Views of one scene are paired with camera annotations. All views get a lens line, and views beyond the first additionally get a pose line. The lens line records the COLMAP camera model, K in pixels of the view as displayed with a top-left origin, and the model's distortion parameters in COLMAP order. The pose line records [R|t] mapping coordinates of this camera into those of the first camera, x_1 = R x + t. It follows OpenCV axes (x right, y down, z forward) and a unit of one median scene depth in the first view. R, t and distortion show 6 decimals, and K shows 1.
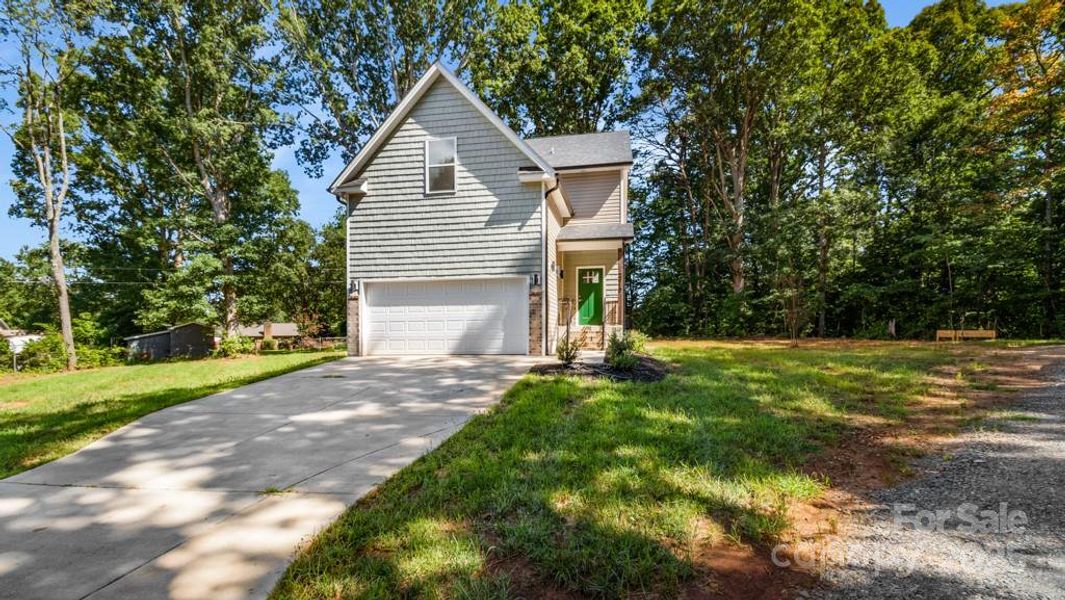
lens RADIAL K [[467.6, 0, 526.9], [0, 467.6, 301.2], [0, 0, 1]] dist [0.021795, -0.014245]
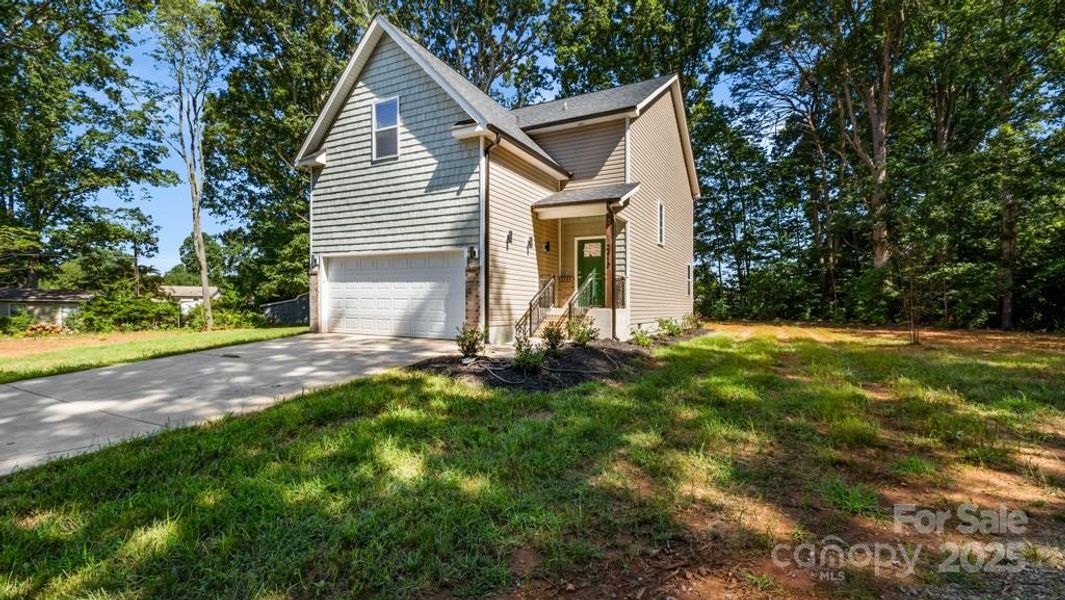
lens RADIAL K [[452.1, 0, 532.2], [0, 452.1, 269.9], [0, 0, 1]] dist [0.020357, -0.012788]
pose [[0.950611, 0.002860, -0.310372, 0.360812], [-0.006783, 0.999910, -0.011559, -0.006120], [0.310311, 0.013093, 0.950545, 0.249571]]
